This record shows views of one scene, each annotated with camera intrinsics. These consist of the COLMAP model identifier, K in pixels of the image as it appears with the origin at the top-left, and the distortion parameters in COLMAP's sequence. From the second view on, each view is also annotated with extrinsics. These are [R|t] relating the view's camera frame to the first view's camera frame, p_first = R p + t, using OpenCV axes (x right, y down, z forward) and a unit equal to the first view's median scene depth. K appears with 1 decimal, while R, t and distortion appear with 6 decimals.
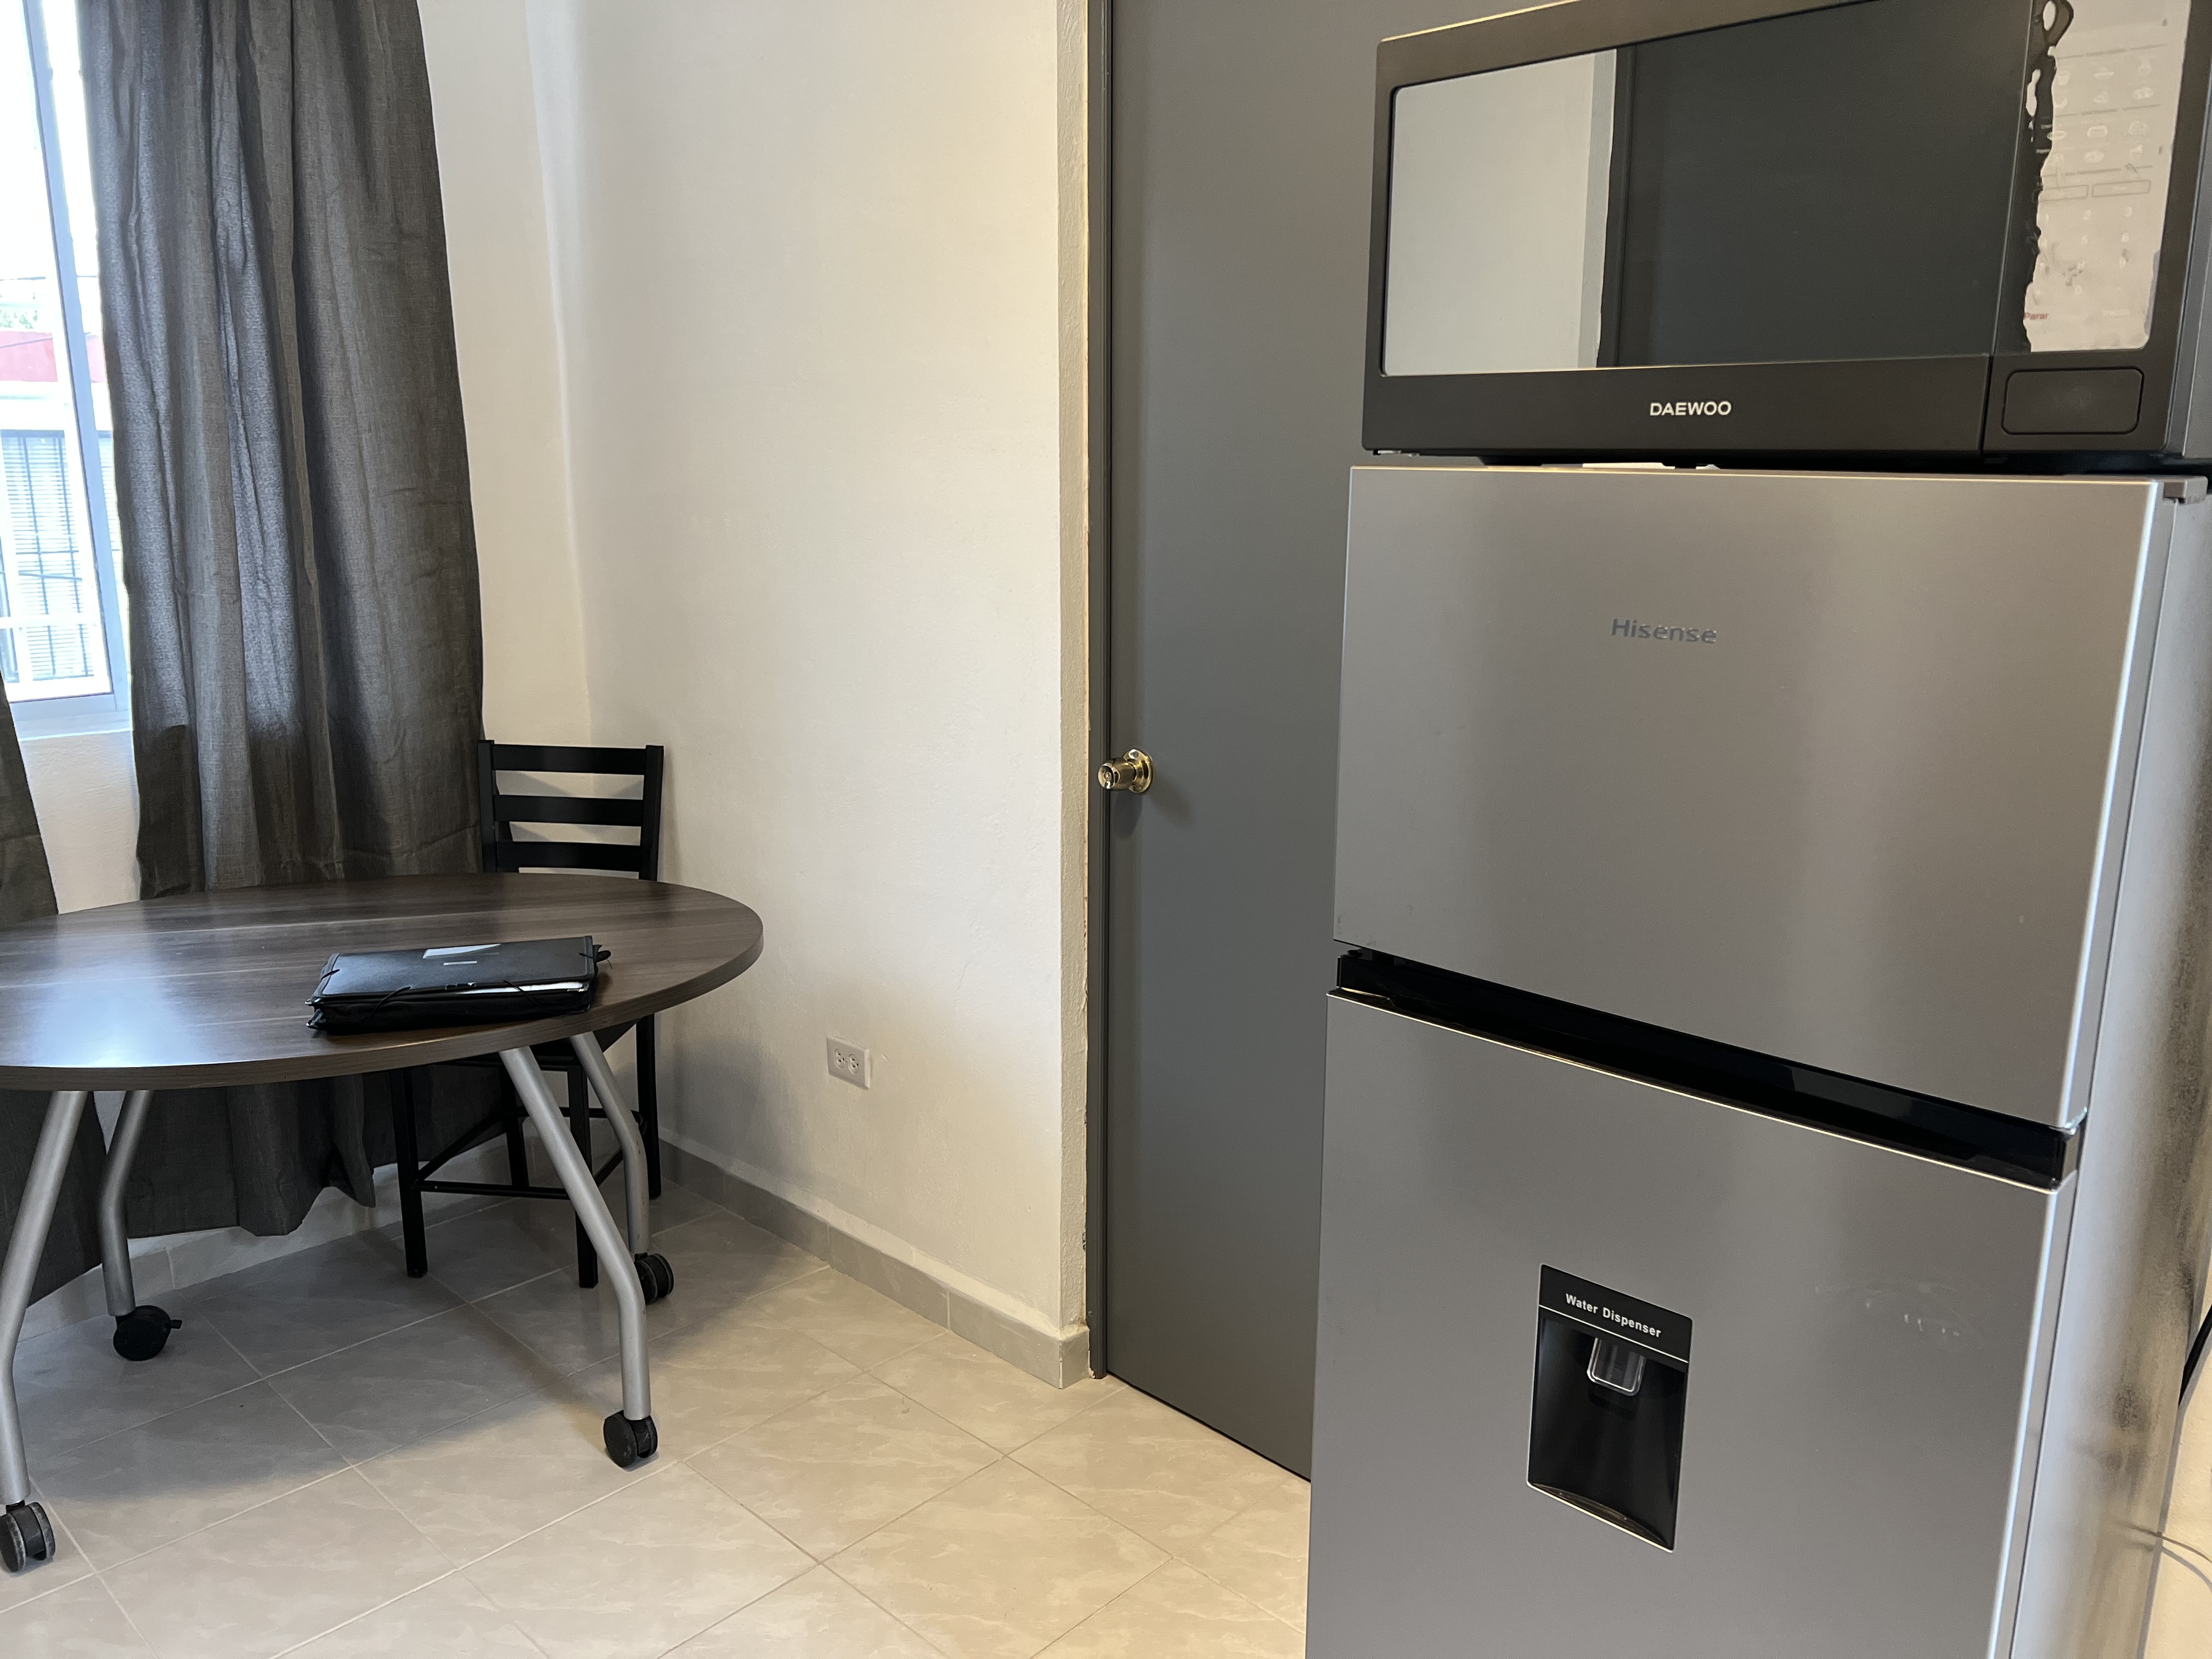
lens RADIAL K [[1739.1, 0, 1109.1], [0, 1739.1, 820.0], [0, 0, 1]] dist [0.093301, -0.084910]
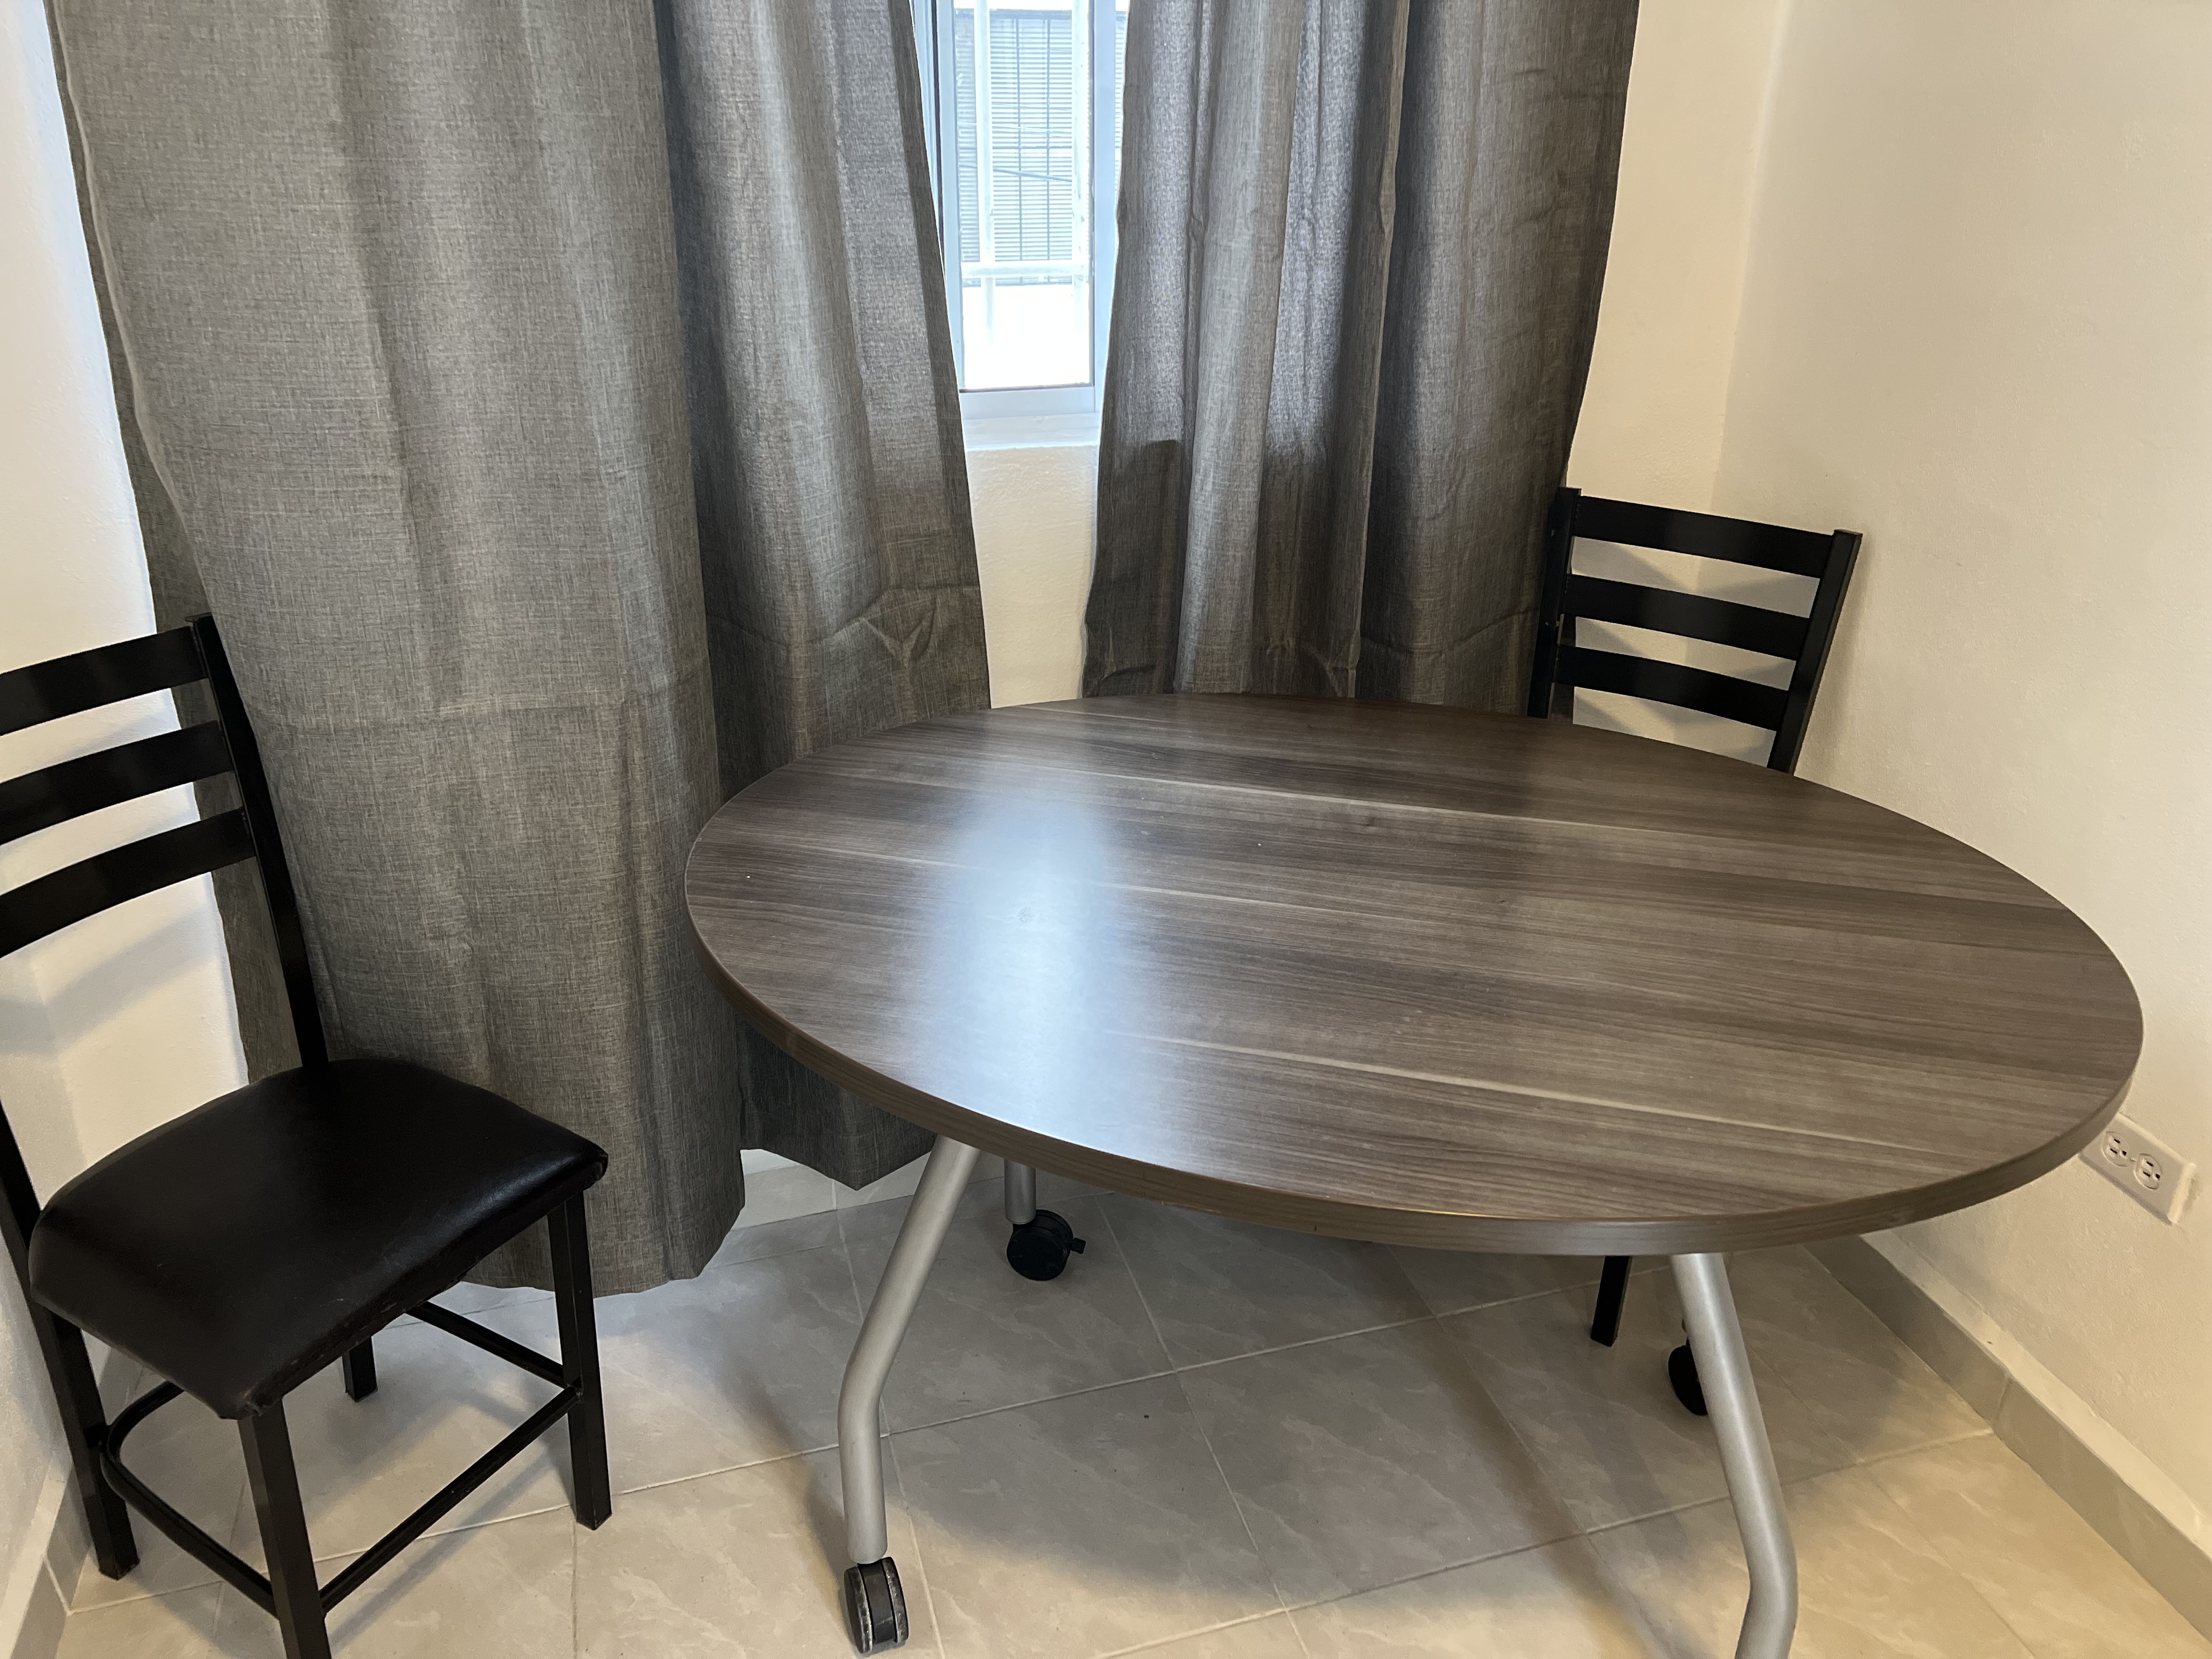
lens RADIAL K [[1739.1, 0, 1109.1], [0, 1739.1, 820.0], [0, 0, 1]] dist [0.093301, -0.084910]
pose [[0.883627, 0.207353, -0.419771, -0.224979], [-0.113305, 0.964636, 0.237990, -0.068034], [0.454274, -0.162732, 0.875873, 0.363527]]
